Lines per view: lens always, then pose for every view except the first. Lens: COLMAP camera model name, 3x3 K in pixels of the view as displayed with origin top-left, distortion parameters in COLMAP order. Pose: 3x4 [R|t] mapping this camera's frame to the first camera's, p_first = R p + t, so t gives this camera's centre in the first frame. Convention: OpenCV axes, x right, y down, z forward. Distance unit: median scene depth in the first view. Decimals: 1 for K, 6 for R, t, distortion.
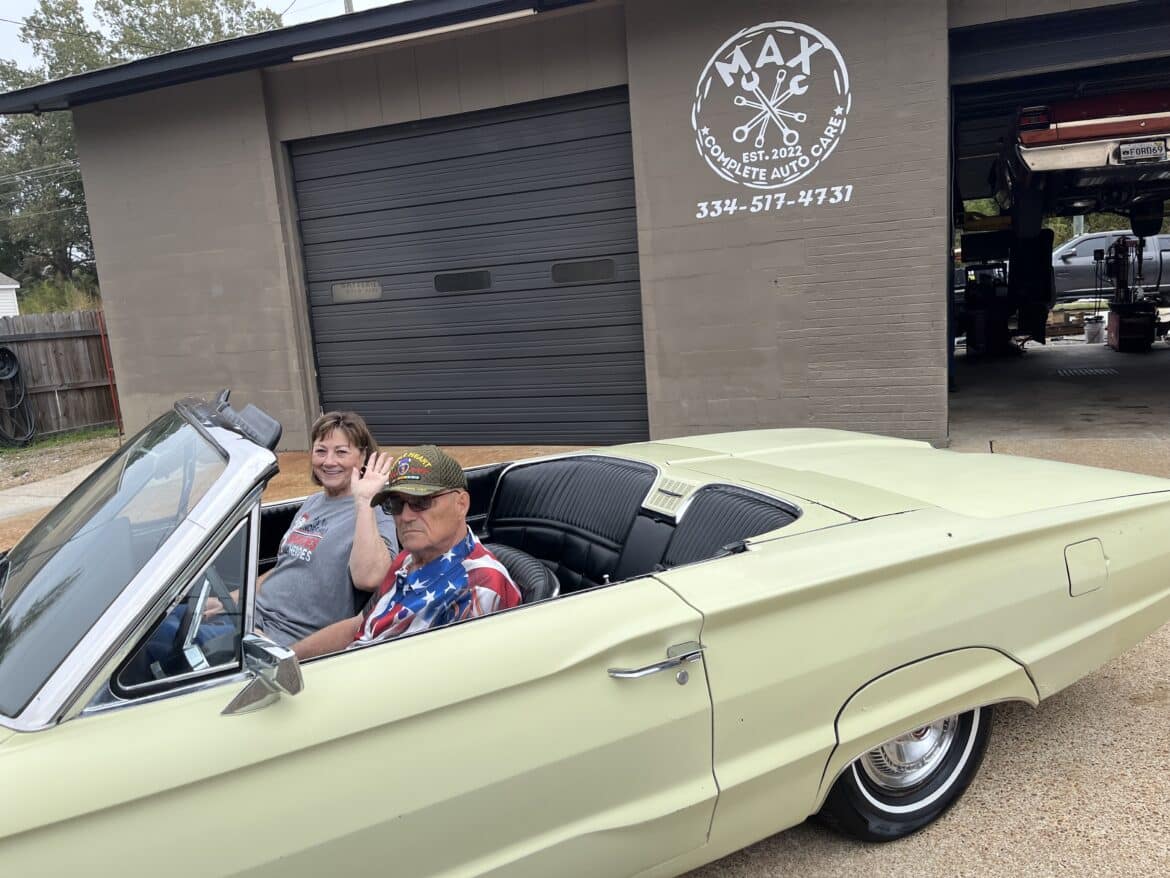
lens RADIAL K [[882.1, 0, 589.8], [0, 882.1, 435.1], [0, 0, 1]] dist [0.079176, -0.108361]
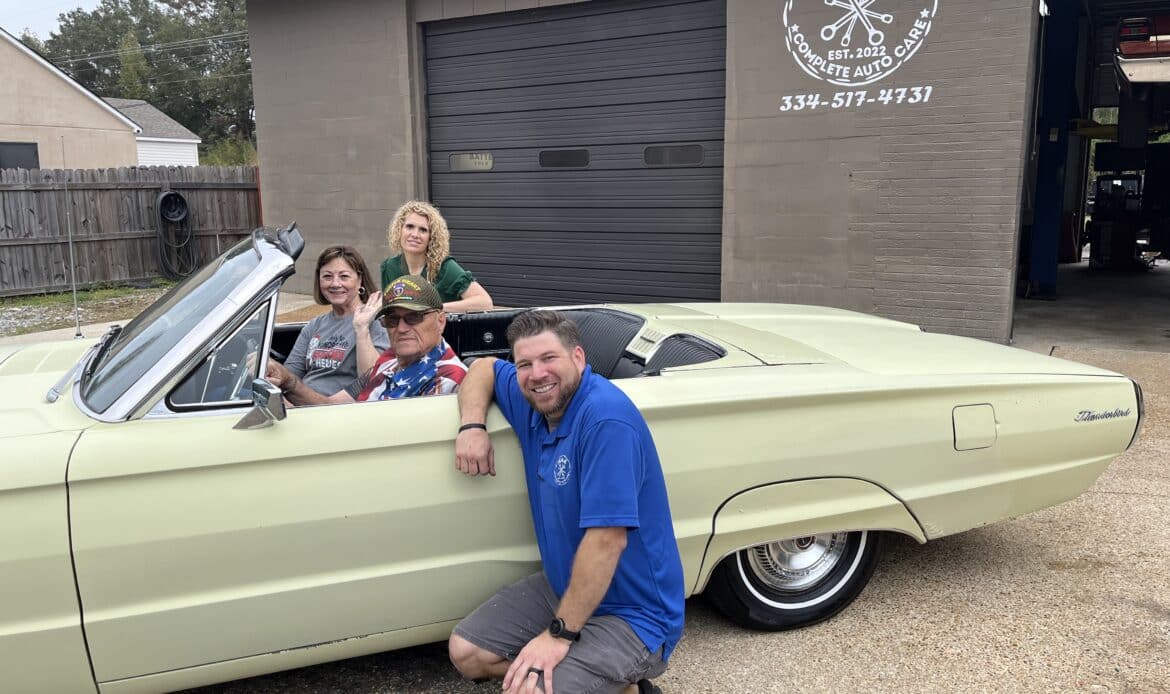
lens RADIAL K [[881.9, 0, 592.3], [0, 881.9, 328.8], [0, 0, 1]] dist [0.073000, -0.094289]
pose [[0.985314, 0.089068, -0.145680, 0.080318], [-0.087654, 0.996021, 0.016112, 0.016334], [0.146535, -0.003106, 0.989201, -0.078133]]
